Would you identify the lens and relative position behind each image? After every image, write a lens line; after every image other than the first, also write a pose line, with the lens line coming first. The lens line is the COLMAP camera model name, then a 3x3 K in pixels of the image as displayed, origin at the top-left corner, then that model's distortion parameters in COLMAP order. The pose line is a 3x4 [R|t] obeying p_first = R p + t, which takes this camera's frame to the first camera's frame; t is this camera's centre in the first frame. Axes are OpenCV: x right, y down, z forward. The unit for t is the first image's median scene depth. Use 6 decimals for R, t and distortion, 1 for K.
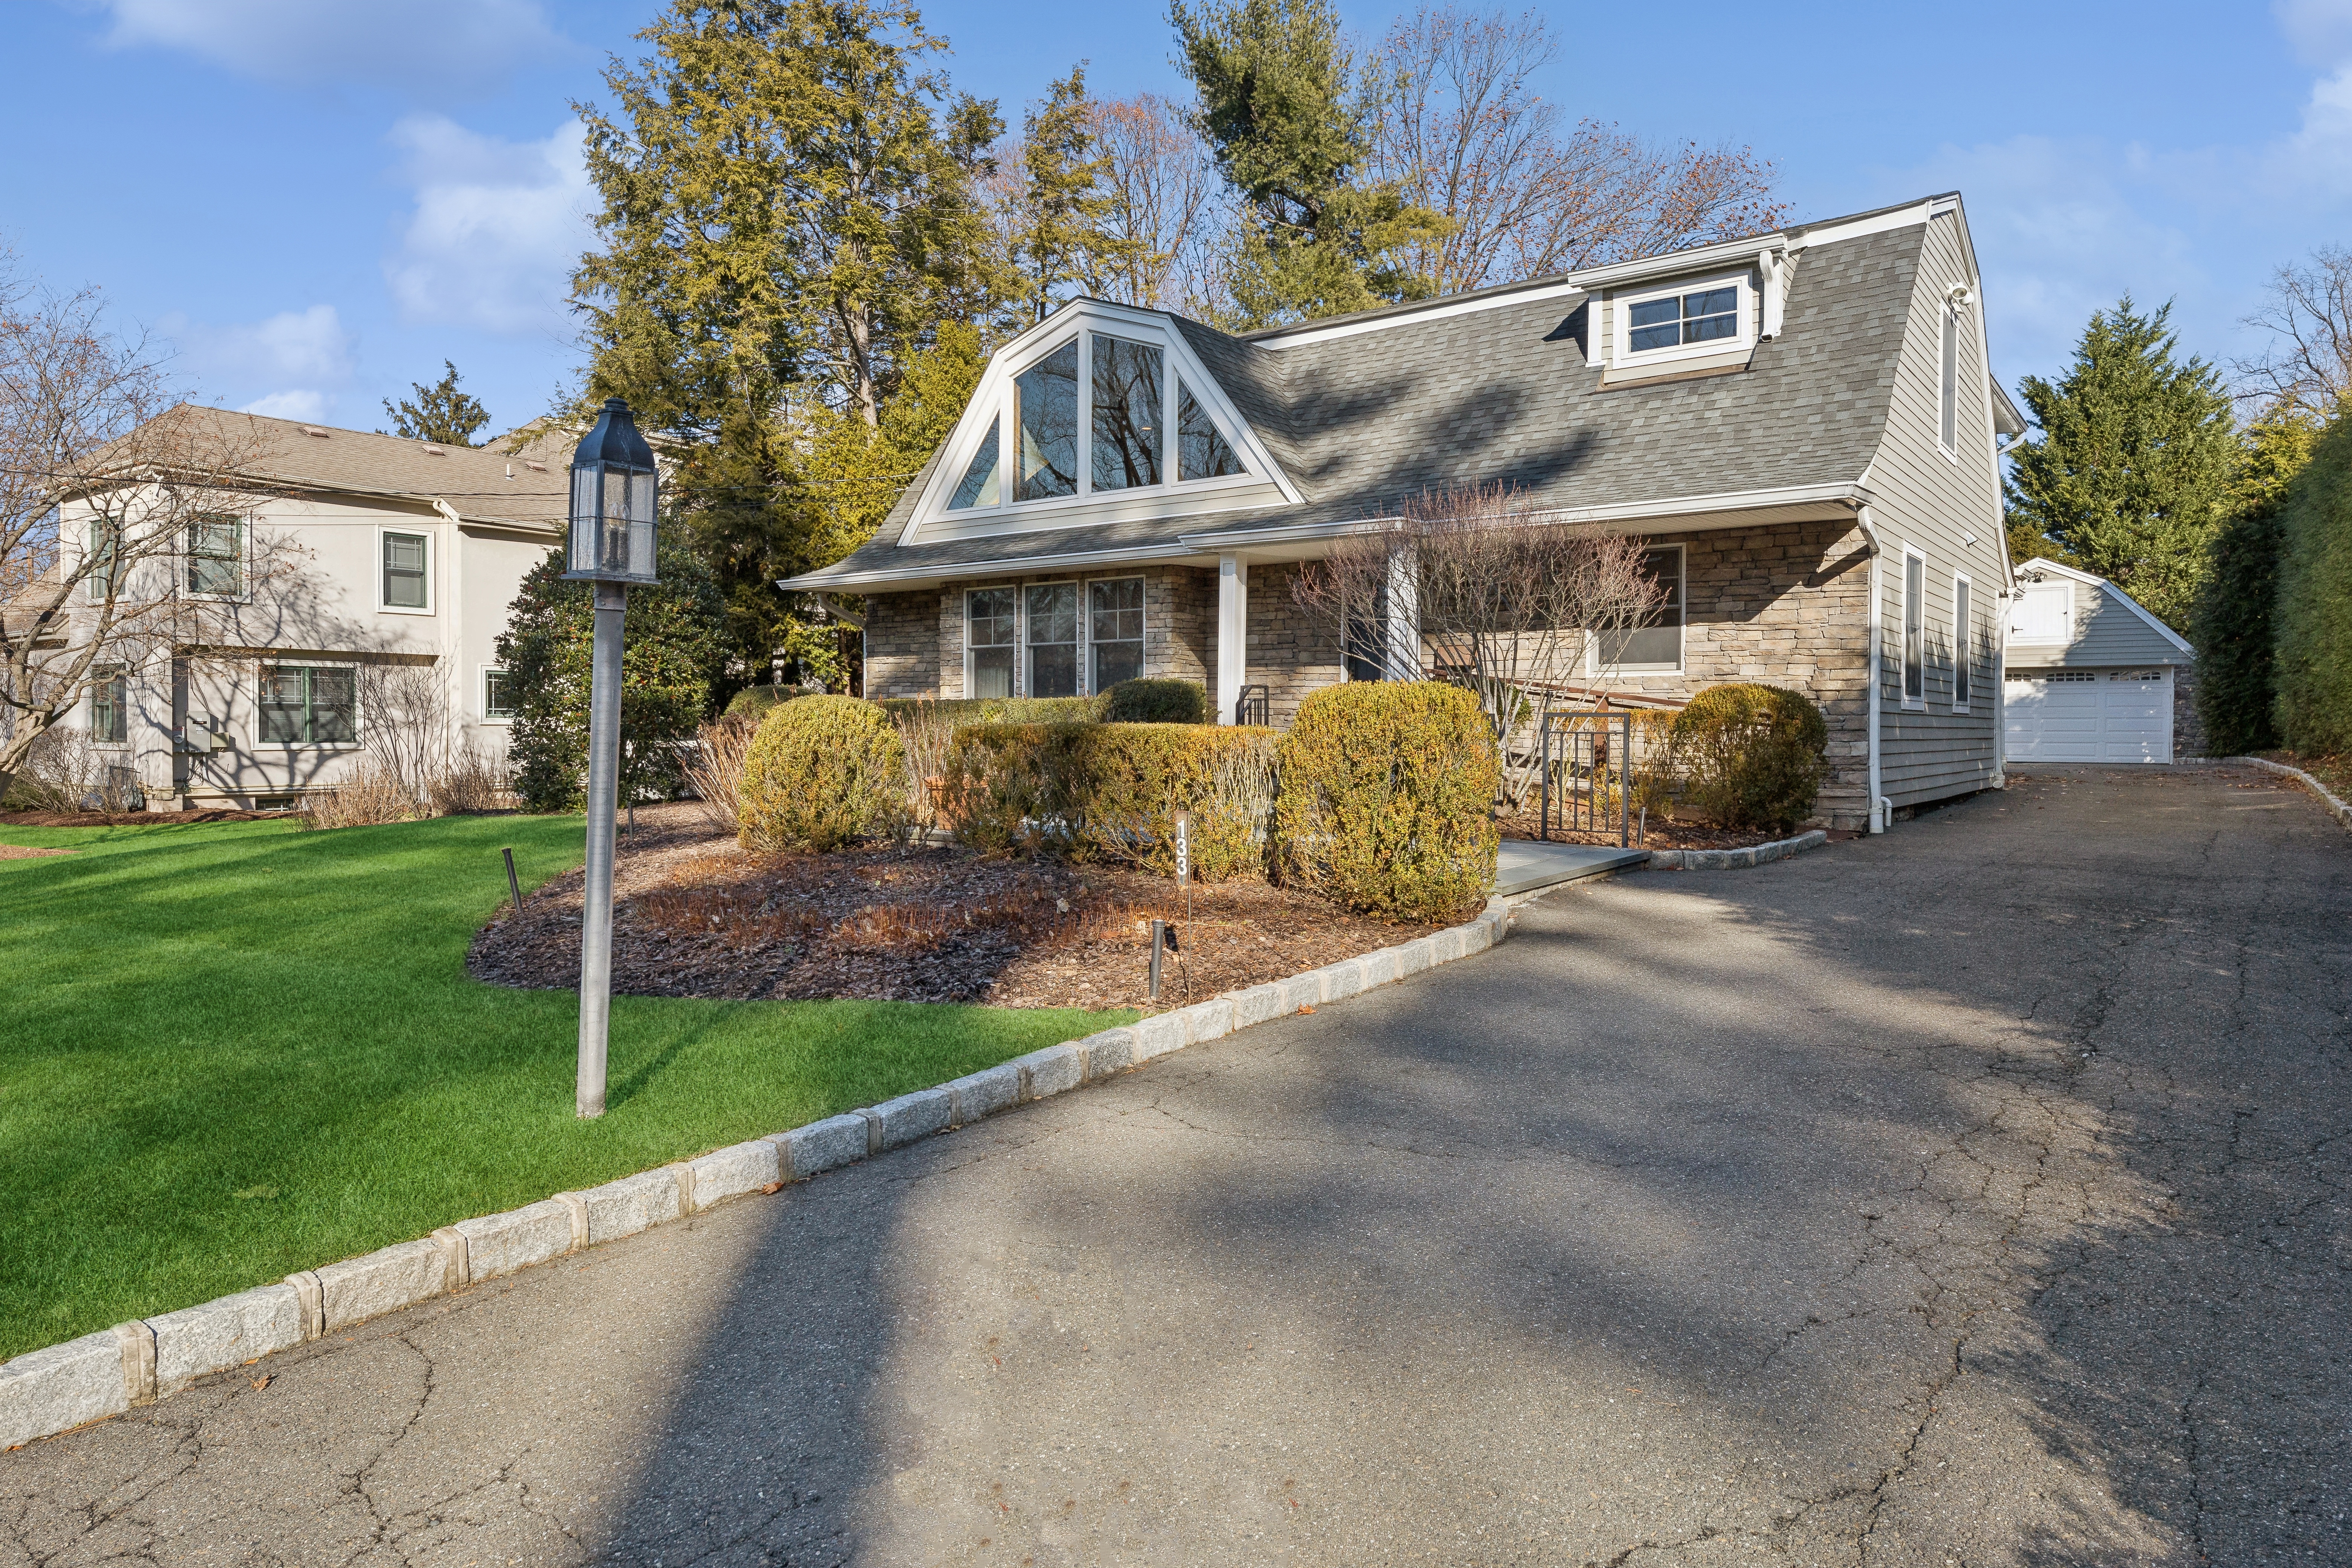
lens RADIAL K [[1464.2, 0, 1176.0], [0, 1464.2, 784.0], [0, 0, 1]] dist [-0.001918, -0.000065]
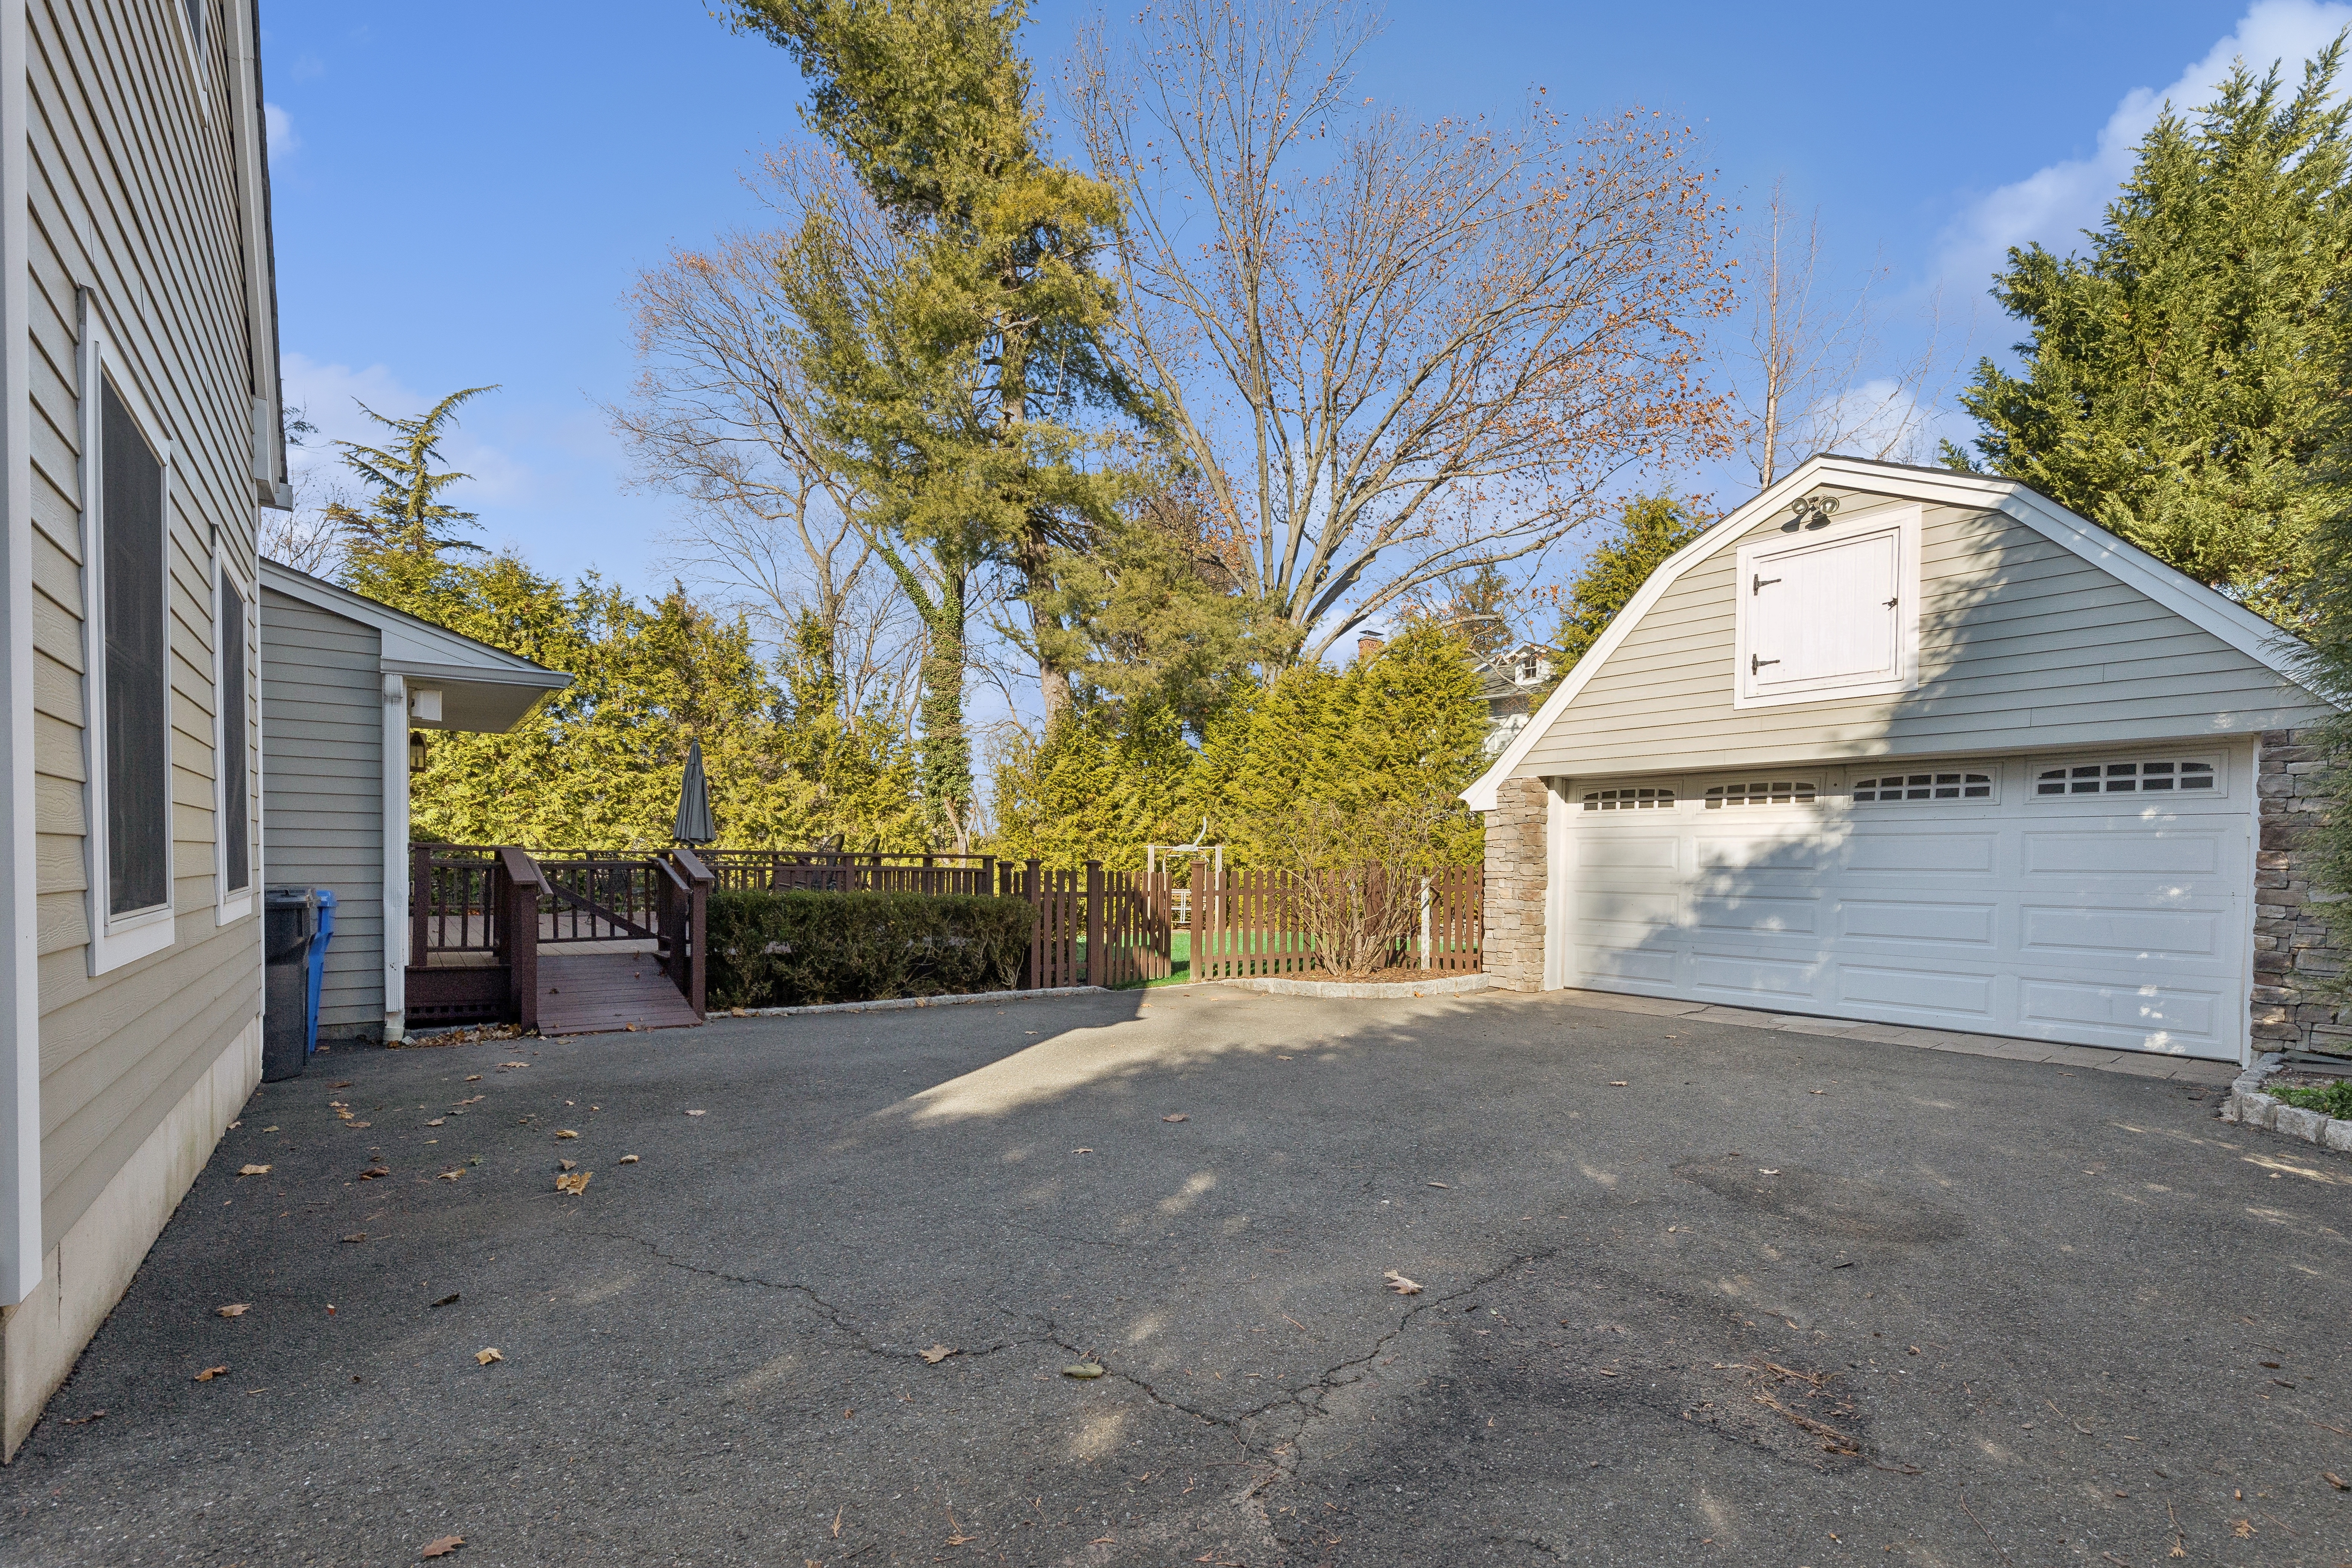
lens RADIAL K [[1031.7, 0, 1175.4], [0, 1031.7, 900.9], [0, 0, 1]] dist [-0.001110, -0.000295]
pose [[0.962732, 0.020537, -0.269677, 0.338089], [-0.021493, 0.999769, -0.000591, -0.027561], [0.269602, 0.006365, 0.962951, 0.474317]]
